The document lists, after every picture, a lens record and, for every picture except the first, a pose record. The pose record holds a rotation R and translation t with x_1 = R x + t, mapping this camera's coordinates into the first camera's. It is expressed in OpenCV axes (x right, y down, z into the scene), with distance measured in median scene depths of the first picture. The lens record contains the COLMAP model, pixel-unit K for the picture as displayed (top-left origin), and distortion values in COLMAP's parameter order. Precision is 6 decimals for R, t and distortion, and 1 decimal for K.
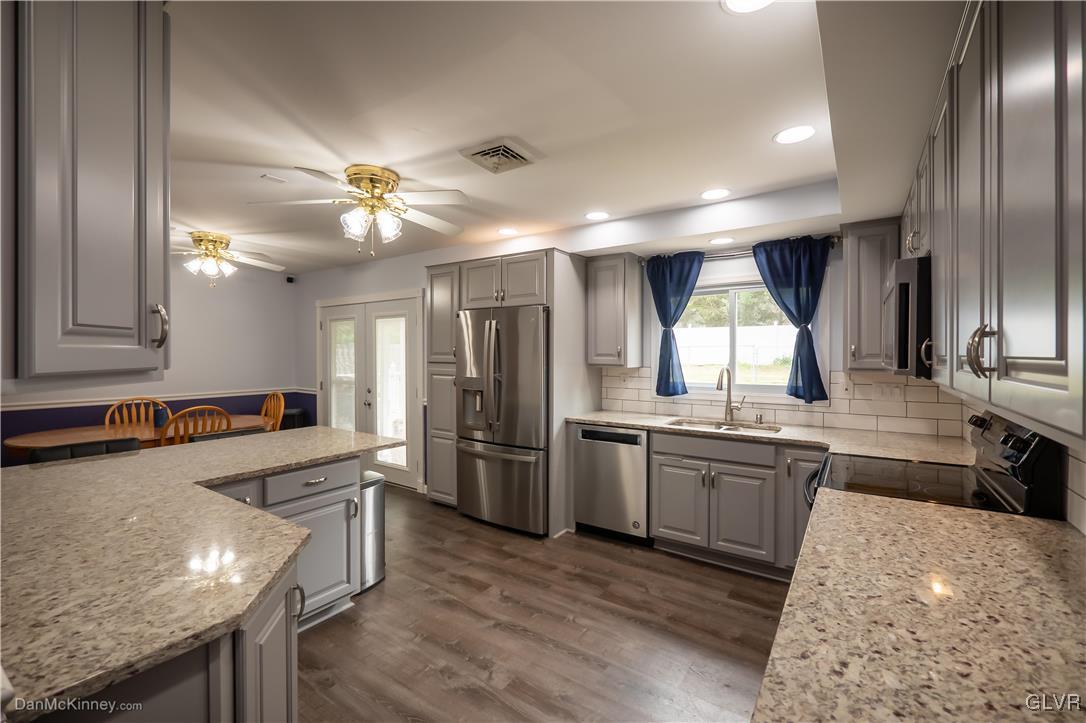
lens RADIAL K [[464.9, 0, 540.8], [0, 464.9, 351.8], [0, 0, 1]] dist [0.000064, -0.000287]
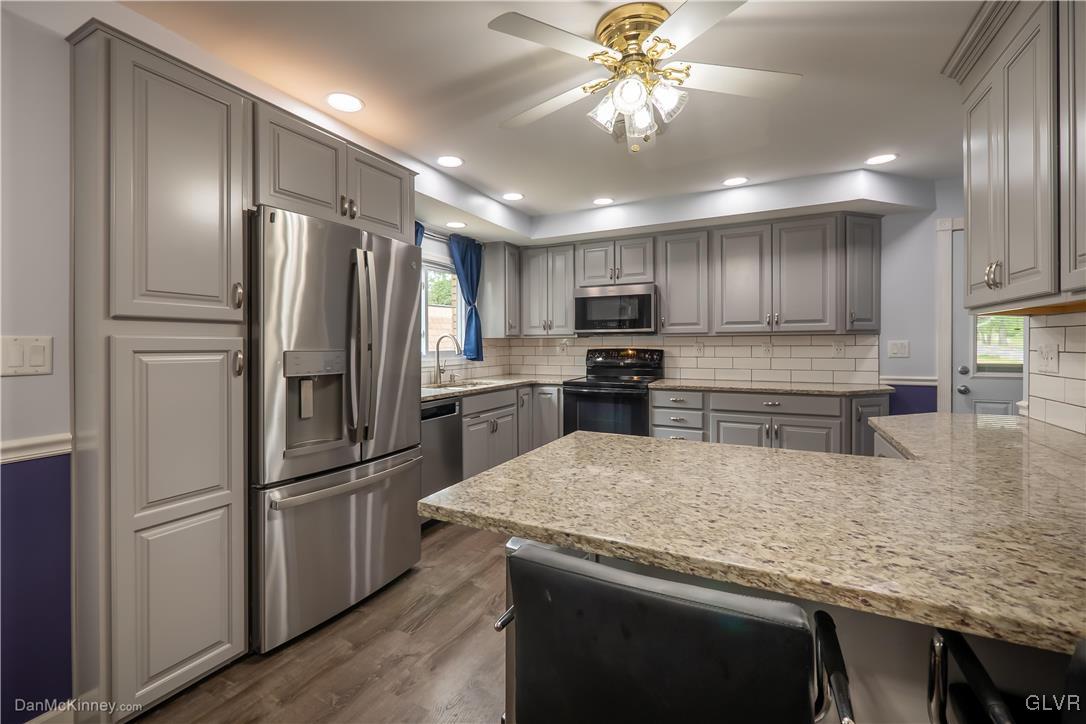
lens RADIAL K [[464.9, 0, 533.2], [0, 464.9, 347.4], [0, 0, 1]] dist [0.000064, -0.000287]
pose [[-0.122376, -0.005609, 0.992468, -0.747127], [0.007013, 0.999954, 0.006516, 0.054508], [-0.992459, 0.007758, -0.122331, 0.912795]]
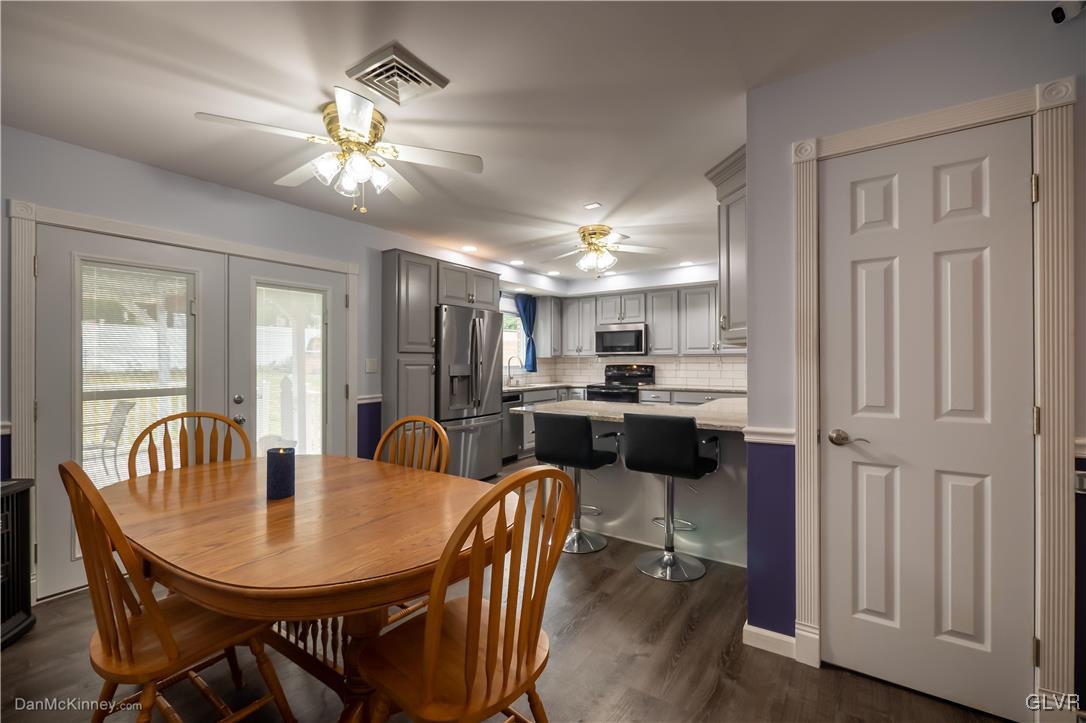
lens RADIAL K [[464.9, 0, 541.6], [0, 464.9, 361.7], [0, 0, 1]] dist [0.000064, -0.000287]
pose [[-0.006920, -0.000620, 0.999976, -1.446971], [0.006161, 0.999981, 0.000663, 0.052270], [-0.999957, 0.006166, -0.006916, 0.888286]]
